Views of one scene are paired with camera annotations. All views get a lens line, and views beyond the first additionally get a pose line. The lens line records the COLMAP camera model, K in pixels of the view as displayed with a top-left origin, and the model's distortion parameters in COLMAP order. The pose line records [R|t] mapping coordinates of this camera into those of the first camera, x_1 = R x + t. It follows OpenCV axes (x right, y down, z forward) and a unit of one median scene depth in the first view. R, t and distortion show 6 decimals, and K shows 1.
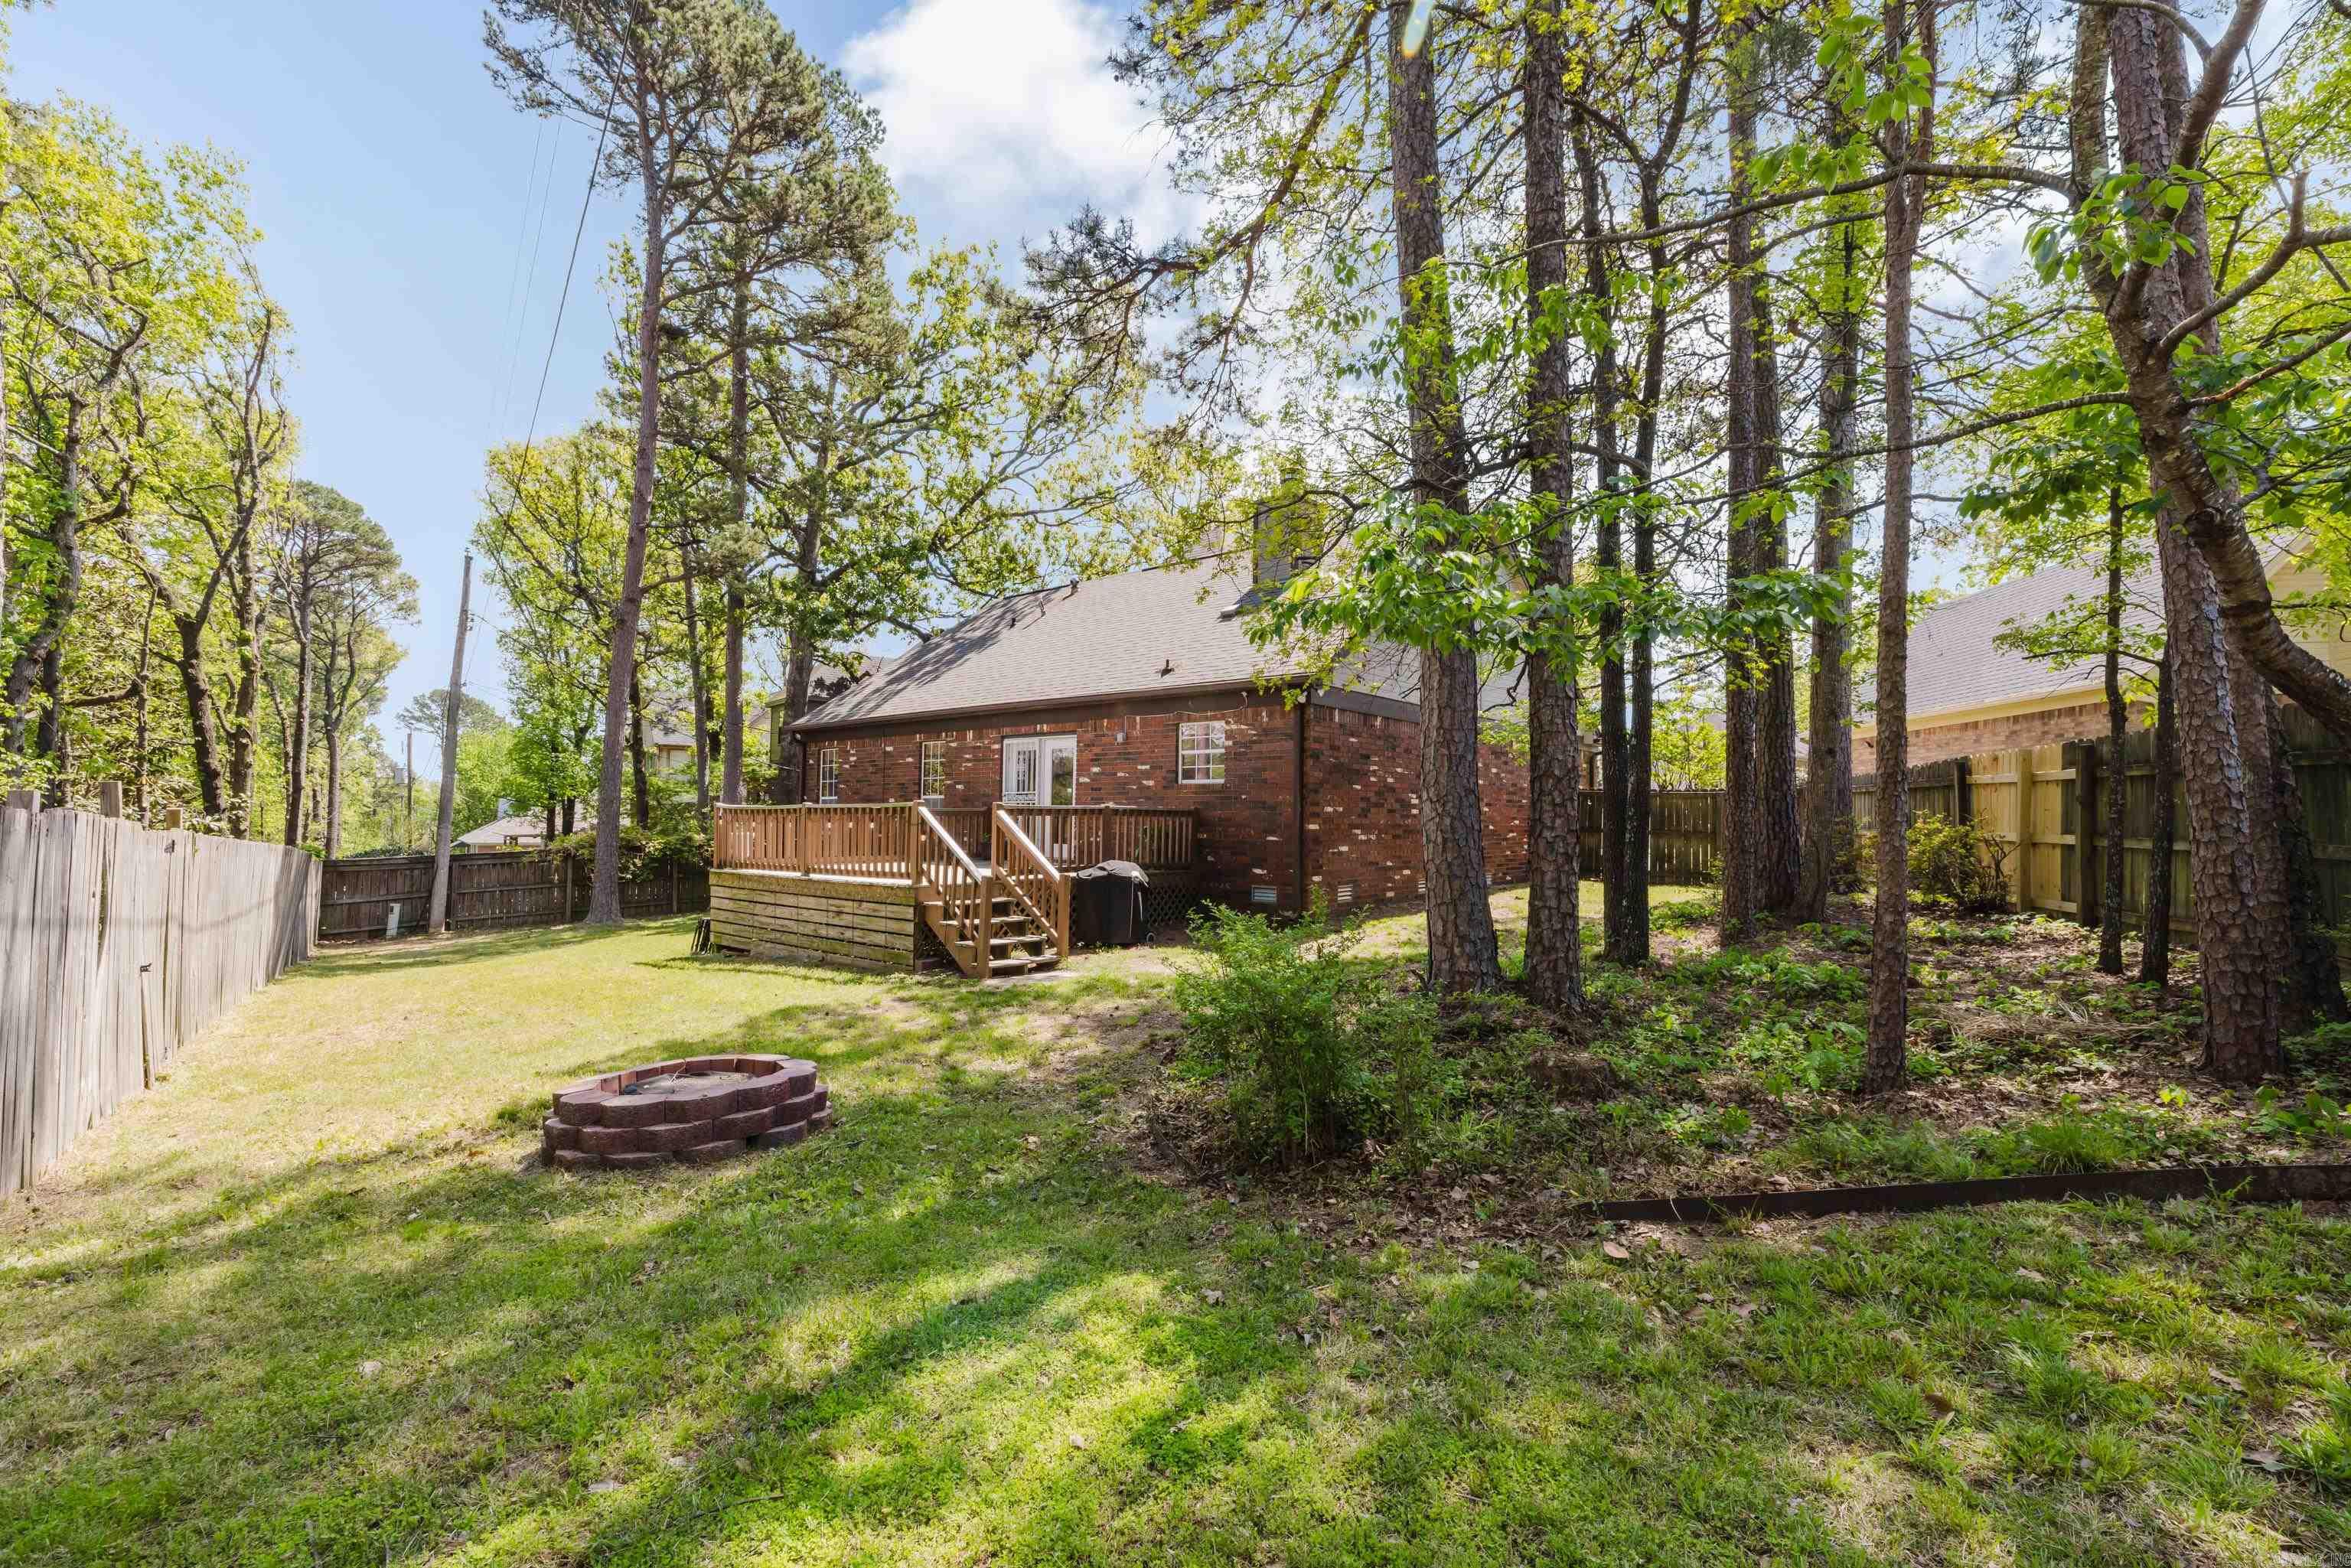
lens RADIAL K [[1023.2, 0, 1187.9], [0, 1023.2, 748.2], [0, 0, 1]] dist [0.000520, 0.001124]
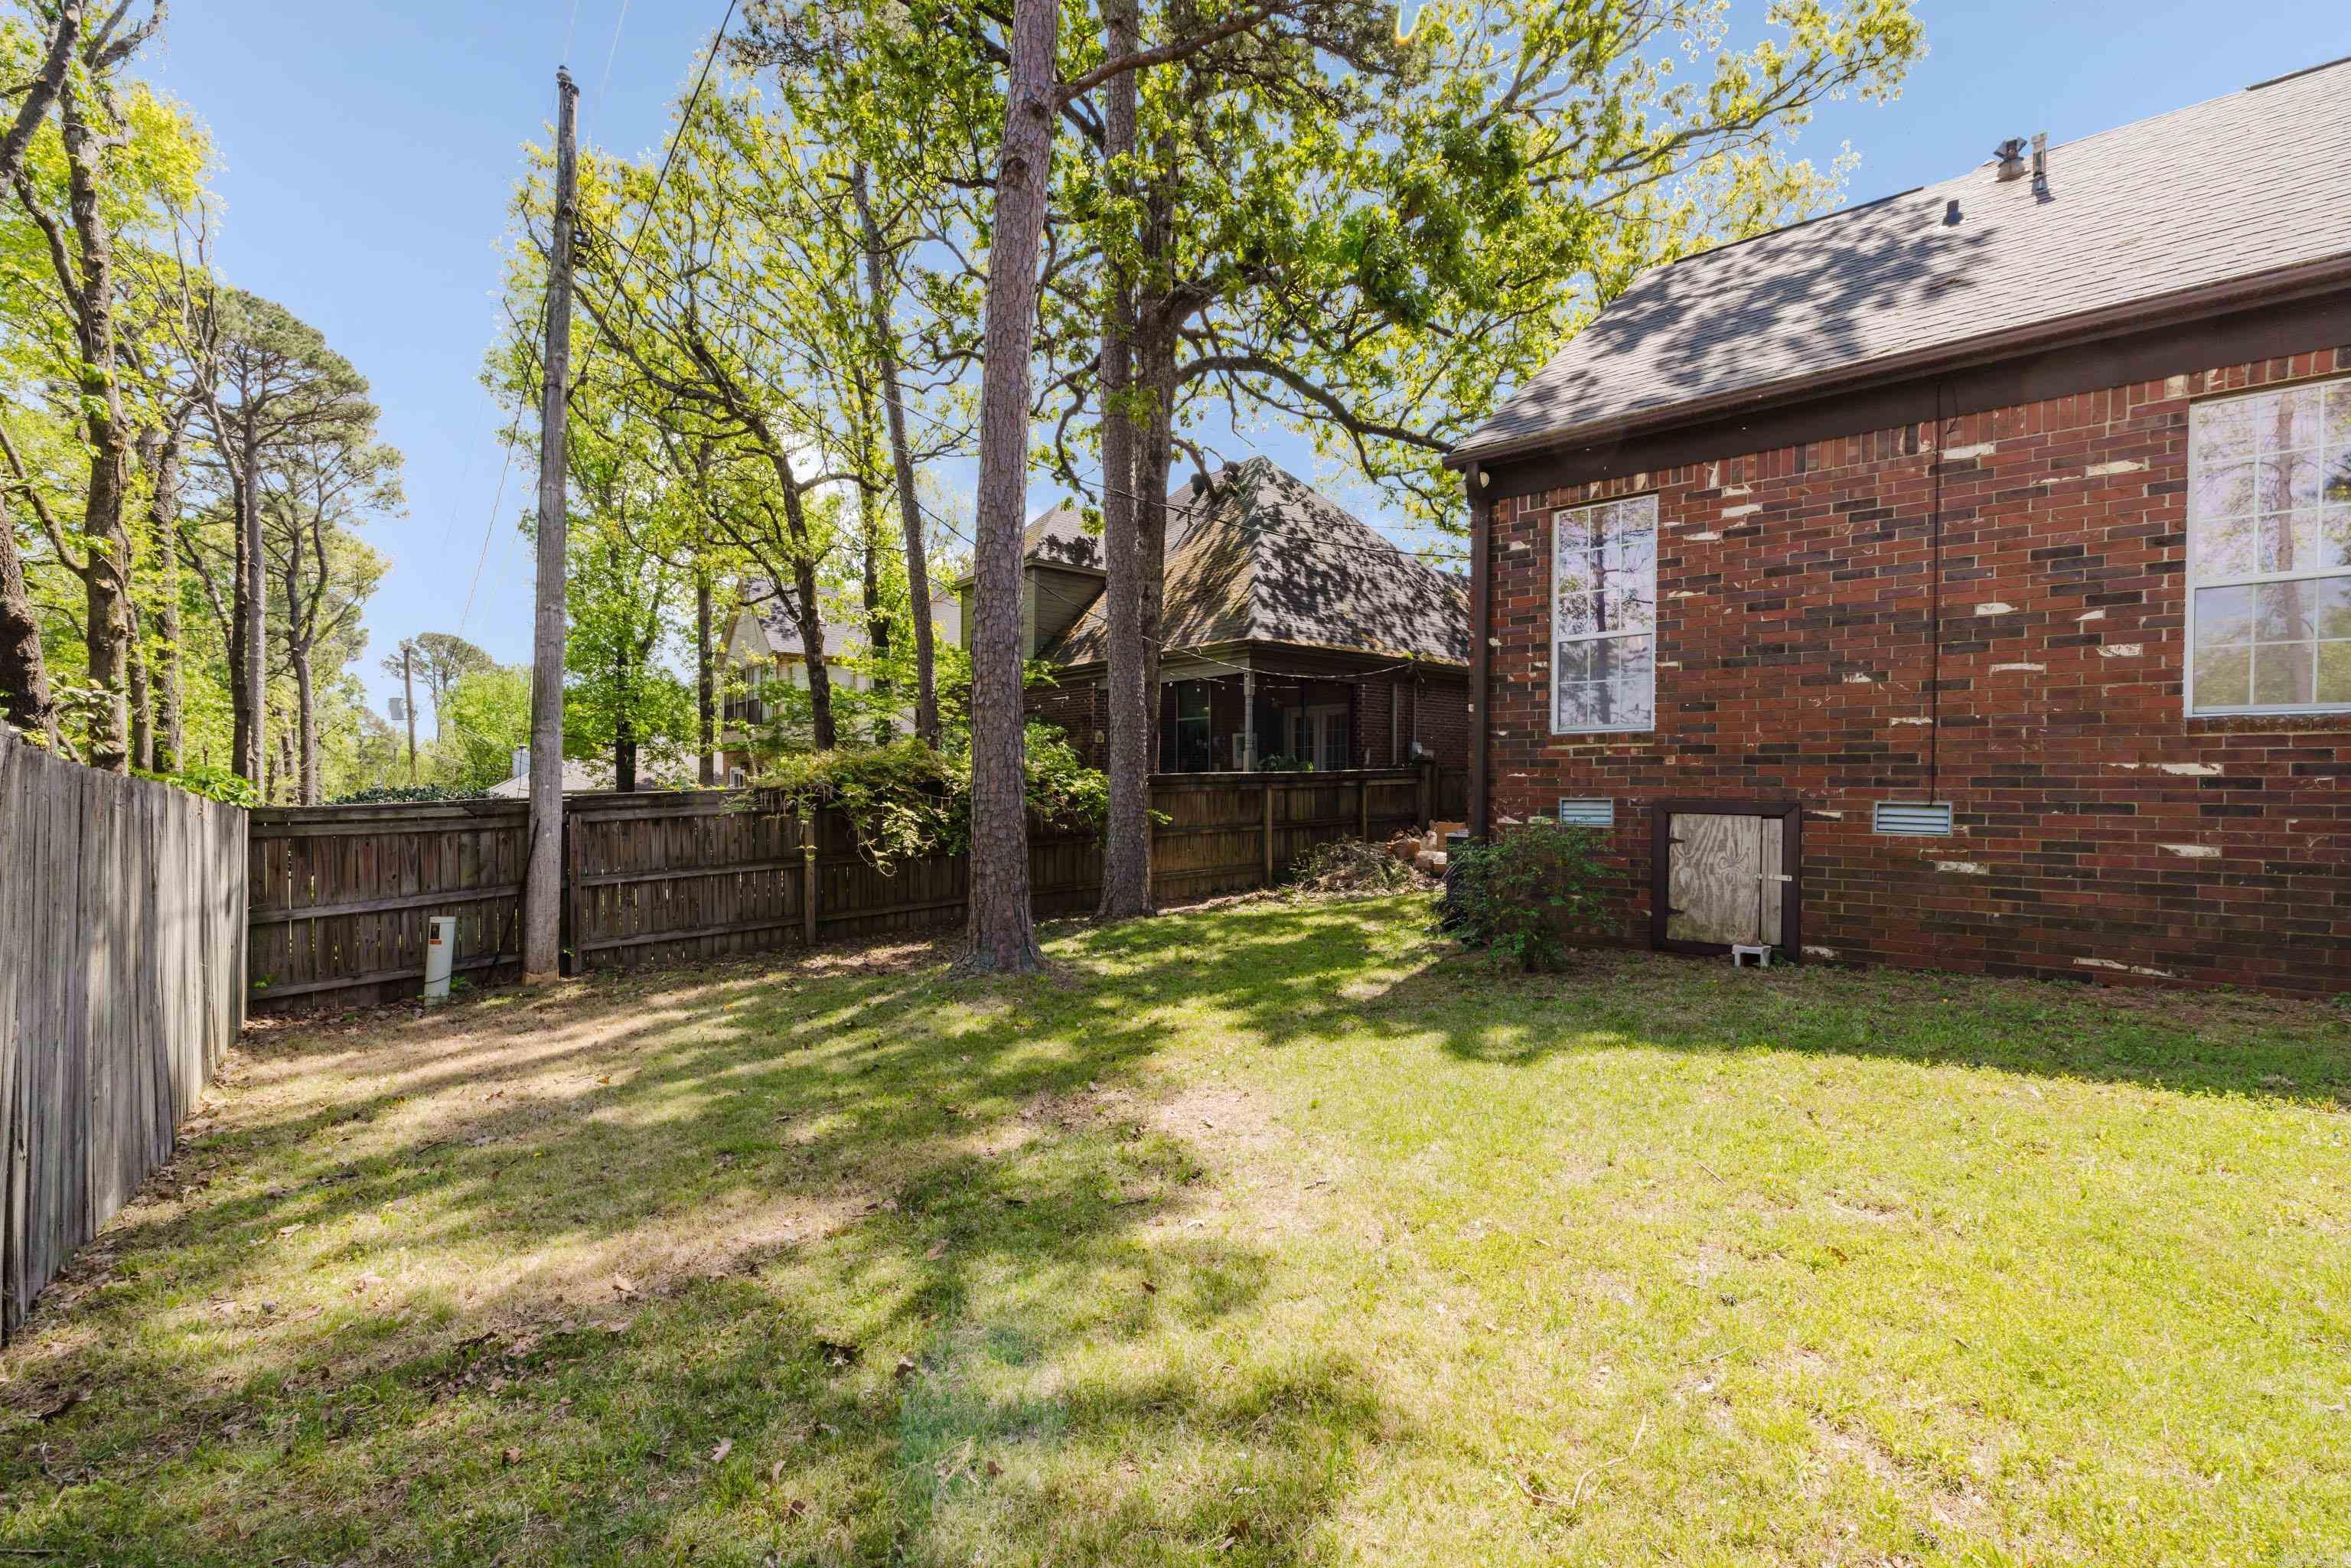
lens RADIAL K [[1023.2, 0, 1170.6], [0, 1023.2, 782.5], [0, 0, 1]] dist [0.000520, 0.001124]
pose [[0.999995, -0.003108, 0.000338, -0.519762], [0.003079, 0.997844, 0.065557, 0.078963], [-0.000541, -0.065555, 0.997849, 0.641620]]
